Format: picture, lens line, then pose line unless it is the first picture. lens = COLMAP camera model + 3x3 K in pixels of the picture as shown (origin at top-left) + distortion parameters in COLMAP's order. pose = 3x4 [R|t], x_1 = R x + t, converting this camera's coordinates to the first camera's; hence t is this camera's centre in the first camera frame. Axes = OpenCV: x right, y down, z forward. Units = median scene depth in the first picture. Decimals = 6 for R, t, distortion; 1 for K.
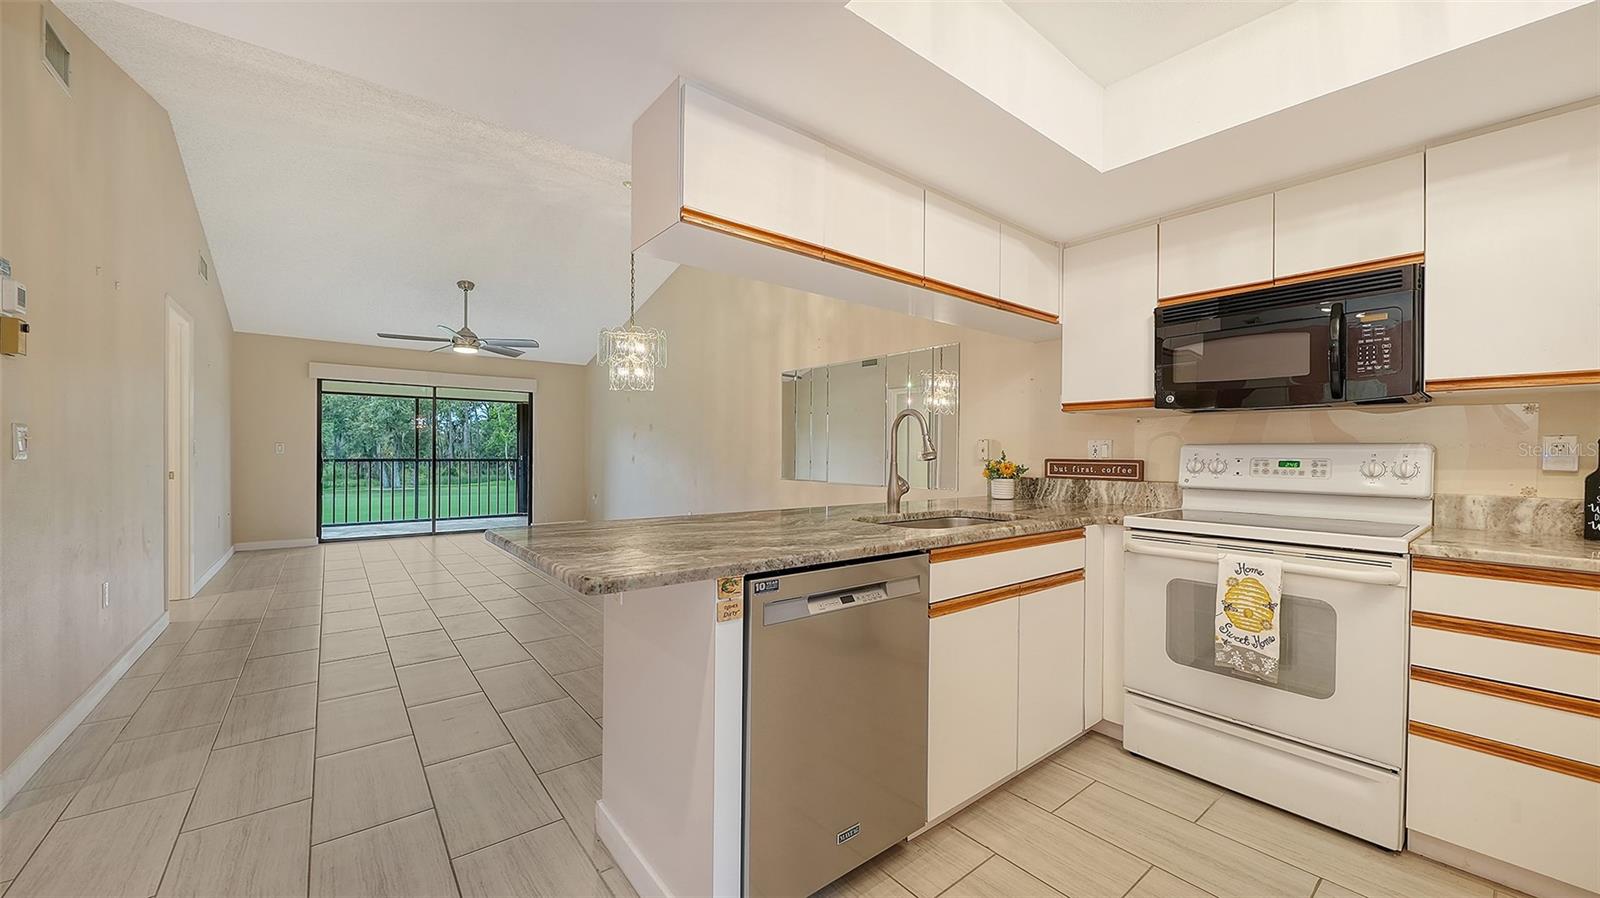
lens RADIAL K [[598.2, 0, 809.6], [0, 598.2, 457.4], [0, 0, 1]] dist [-0.015527, -0.000153]
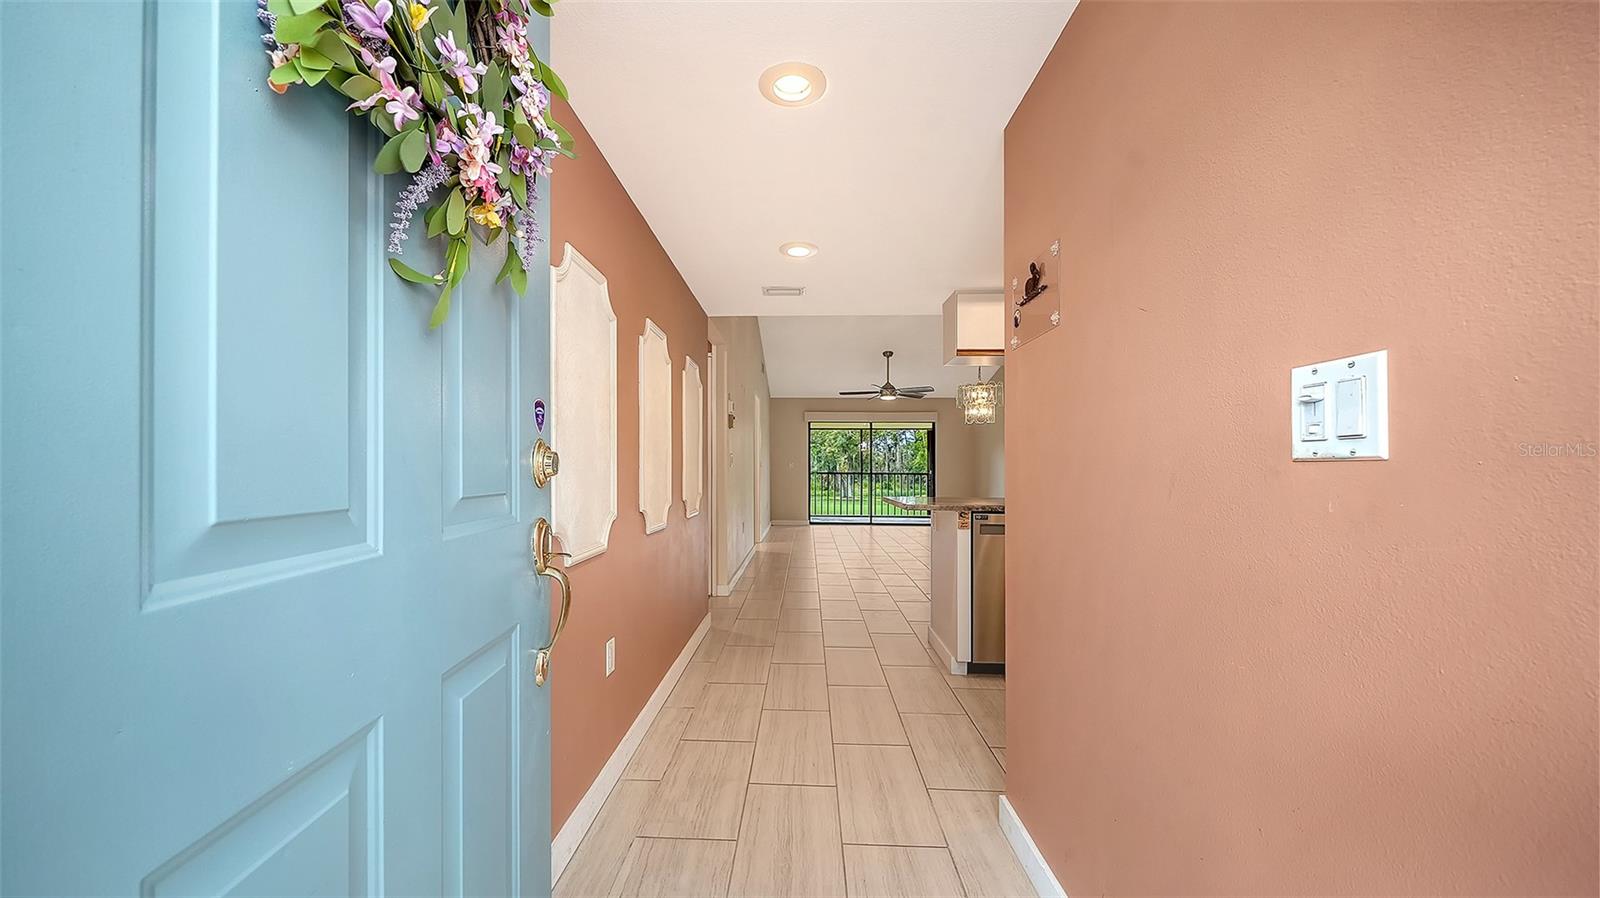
lens RADIAL K [[576.3, 0, 800.0], [0, 576.3, 449.0], [0, 0, 1]] dist [-0.000145, -0.000038]
pose [[0.769287, -0.025179, -0.638407, 0.144621], [-0.003156, 0.999061, -0.043207, 0.008860], [0.638896, 0.035254, 0.768485, -0.208274]]
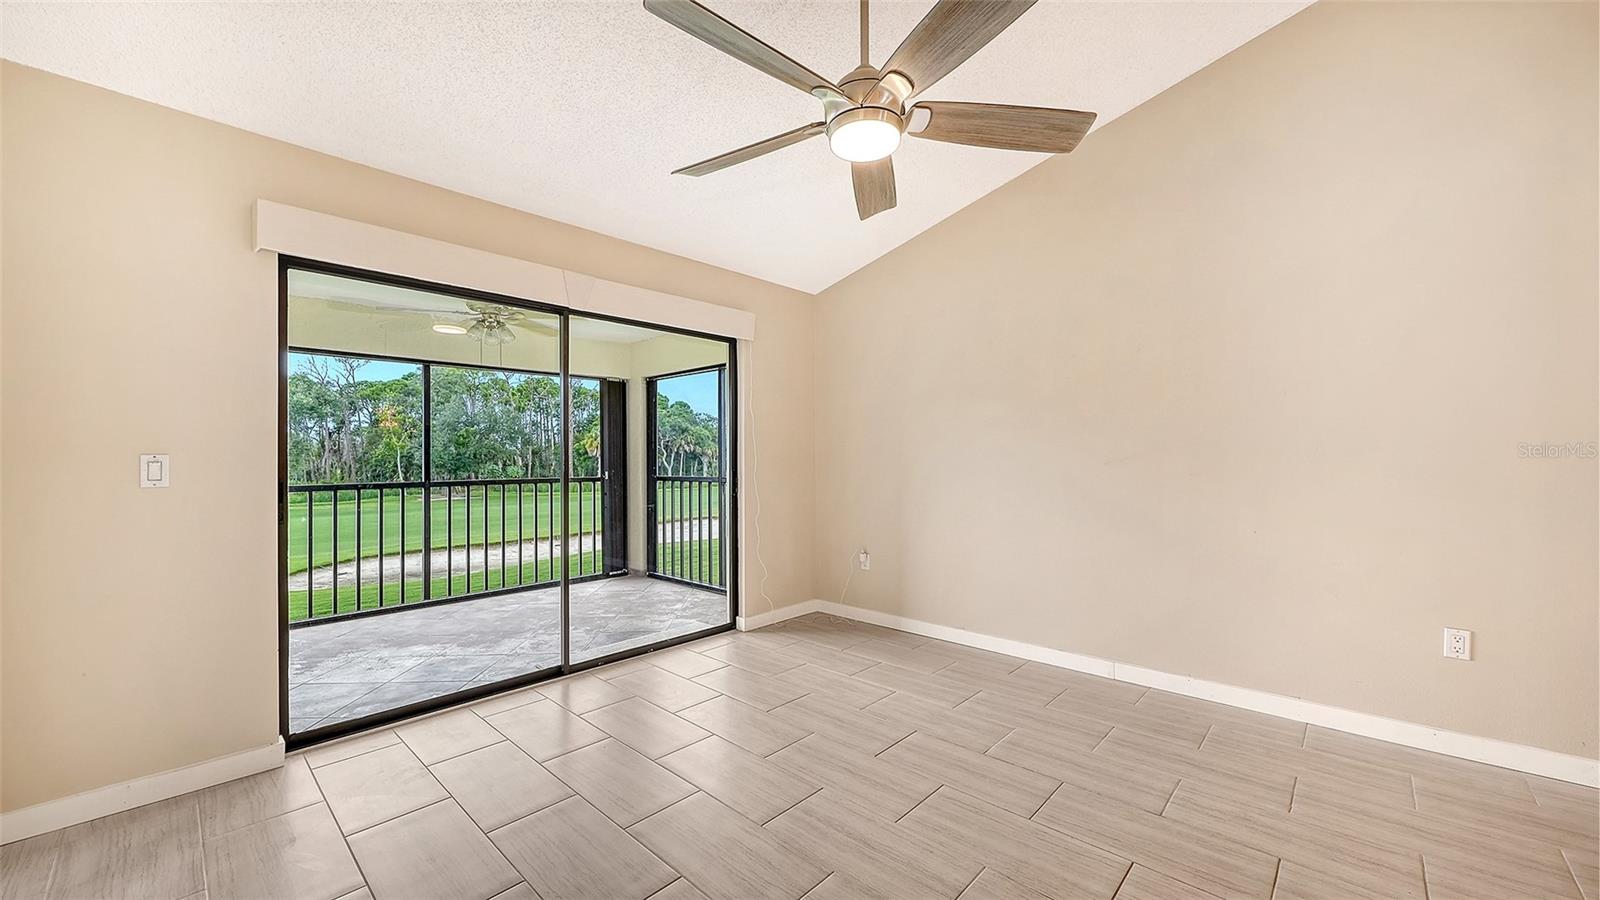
lens RADIAL K [[607.4, 0, 807.3], [0, 607.4, 450.5], [0, 0, 1]] dist [-0.002681, -0.000104]
pose [[0.990917, -0.014182, 0.133724, -0.572484], [0.016633, 0.999713, -0.017229, -0.014810], [-0.133441, 0.019297, 0.990869, 0.612950]]
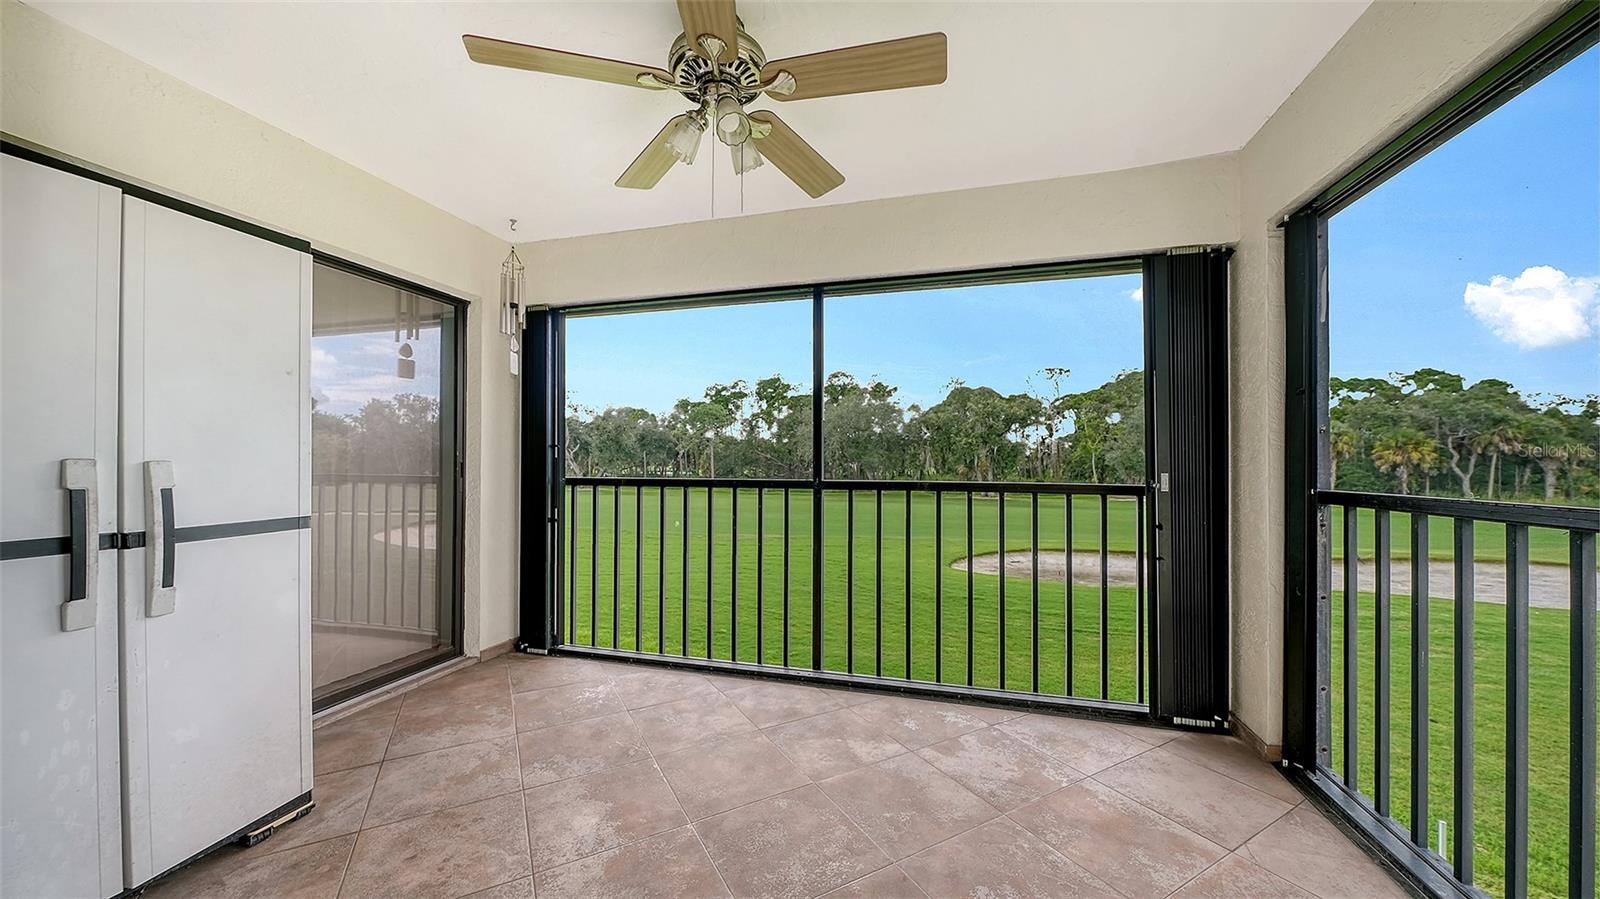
lens RADIAL K [[572.1, 0, 786.4], [0, 572.1, 459.0], [0, 0, 1]] dist [-0.002561, -0.000367]
pose [[0.570728, -0.010179, -0.821076, -0.589756], [-0.003996, 0.999877, -0.015173, -0.006897], [0.821129, 0.011940, 0.570617, 1.151674]]
